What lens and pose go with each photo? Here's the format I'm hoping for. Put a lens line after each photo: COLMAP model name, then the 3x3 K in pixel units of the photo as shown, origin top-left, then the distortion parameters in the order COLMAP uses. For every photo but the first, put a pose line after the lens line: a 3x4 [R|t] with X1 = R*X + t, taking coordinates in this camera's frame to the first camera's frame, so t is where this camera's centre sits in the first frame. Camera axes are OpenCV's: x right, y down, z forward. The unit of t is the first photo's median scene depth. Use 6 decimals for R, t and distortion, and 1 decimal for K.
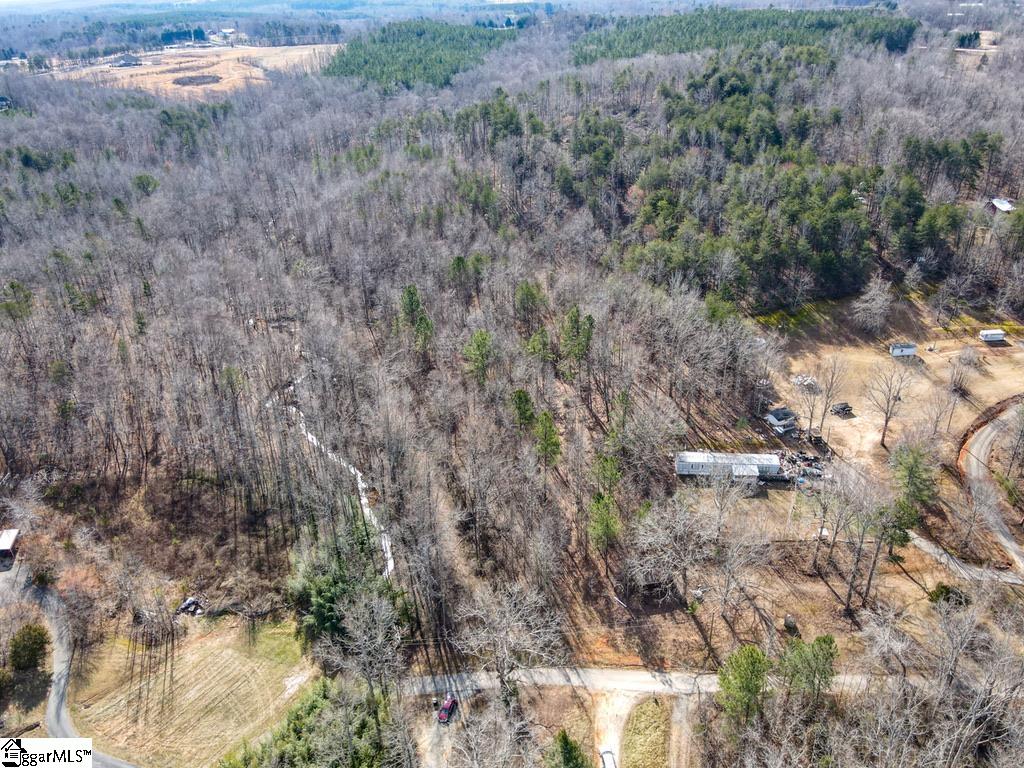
lens RADIAL K [[738.4, 0, 512.0], [0, 738.4, 384.0], [0, 0, 1]] dist [-0.003084, 0.029414]
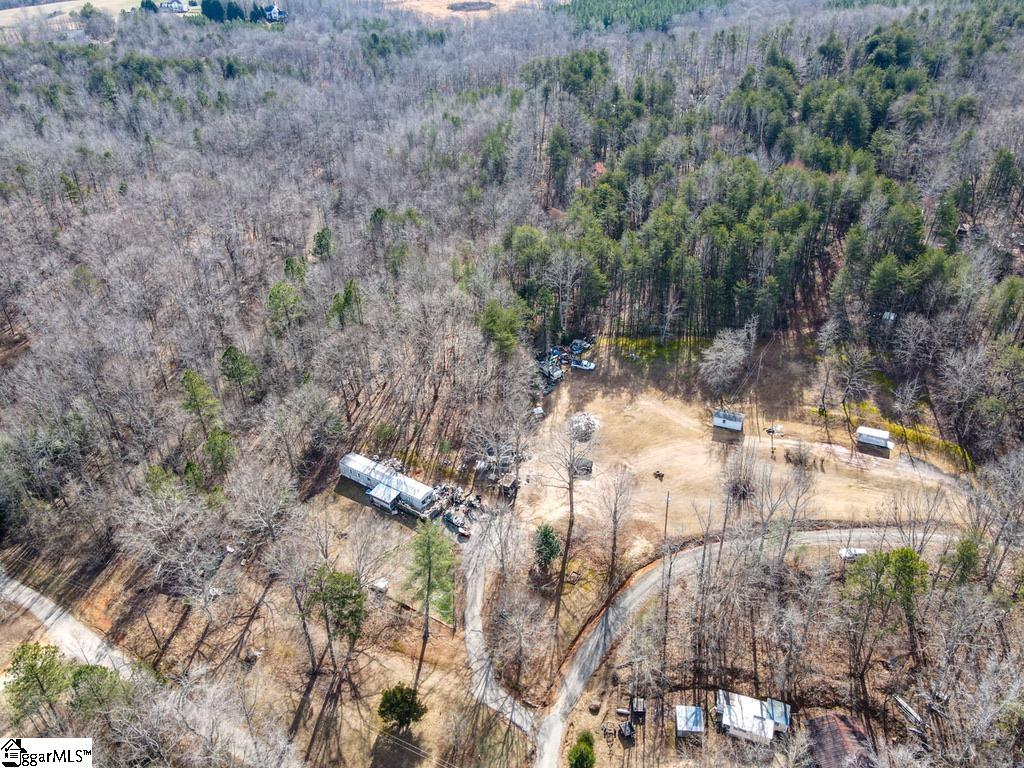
lens RADIAL K [[740.1, 0, 512.0], [0, 740.1, 384.0], [0, 0, 1]] dist [0.017241, 0.002827]
pose [[0.881522, 0.259068, -0.394720, 0.573885], [-0.229076, 0.965704, 0.122231, -0.116122], [0.412848, -0.017329, 0.910635, 0.181884]]
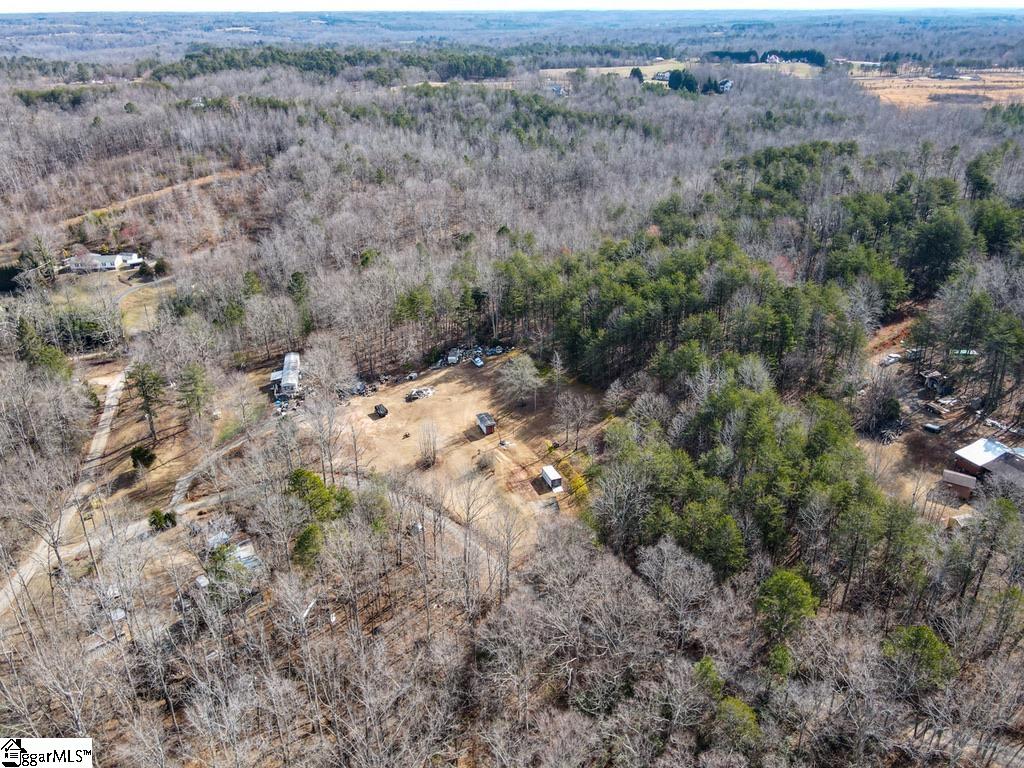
lens RADIAL K [[740.1, 0, 512.0], [0, 740.1, 384.0], [0, 0, 1]] dist [0.017241, 0.002827]
pose [[0.323233, 0.452113, -0.831333, 1.167800], [-0.461074, 0.842405, 0.278863, -0.326897], [0.826396, 0.293168, 0.480751, 0.527935]]
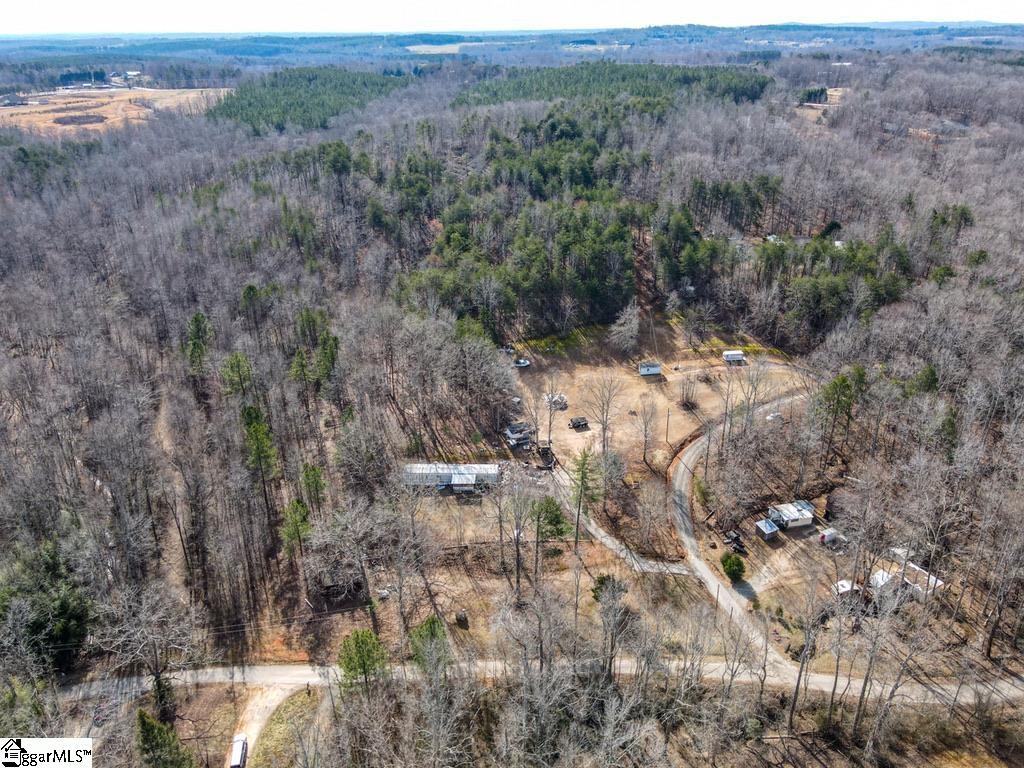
lens RADIAL K [[746.6, 0, 512.0], [0, 746.6, 384.0], [0, 0, 1]] dist [0.006609, -0.001729]
pose [[0.996995, -0.009895, 0.076833, 0.226332], [0.014587, 0.998047, -0.060744, 0.035102], [-0.076081, 0.061682, 0.995192, -0.055873]]
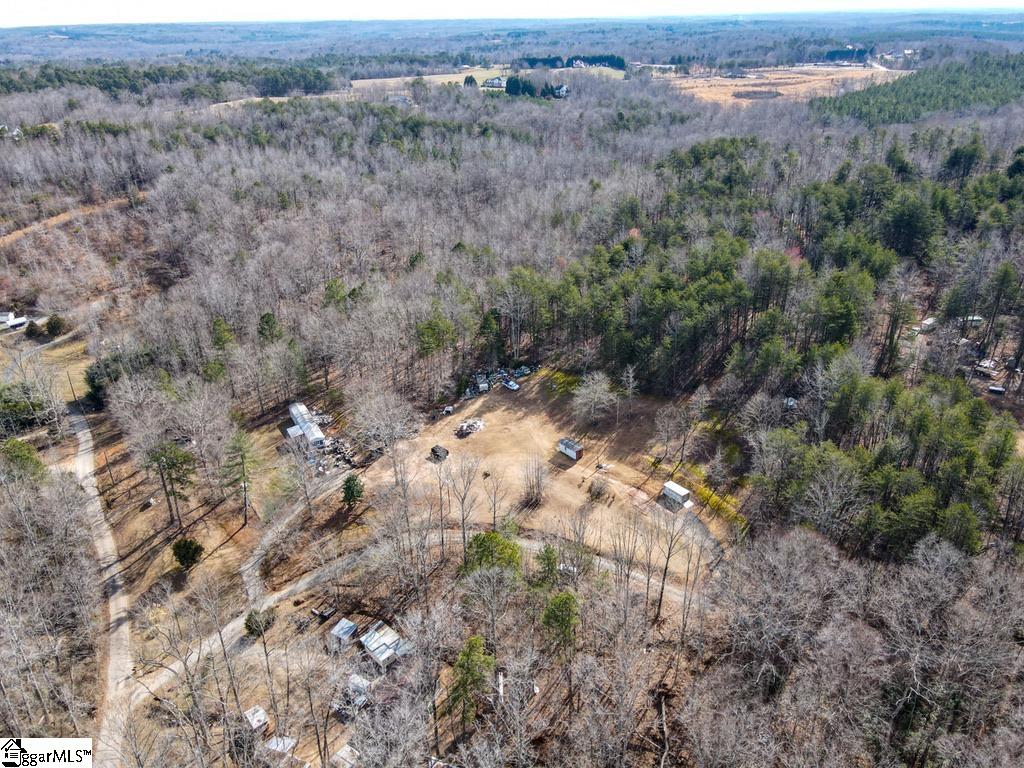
lens RADIAL K [[731.9, 0, 510.1], [0, 731.9, 387.7], [0, 0, 1]] dist [0.013731, -0.002787]
pose [[0.573624, 0.388774, -0.720979, 0.990219], [-0.396106, 0.902087, 0.171285, -0.211450], [0.716977, 0.187331, 0.671455, 0.329176]]
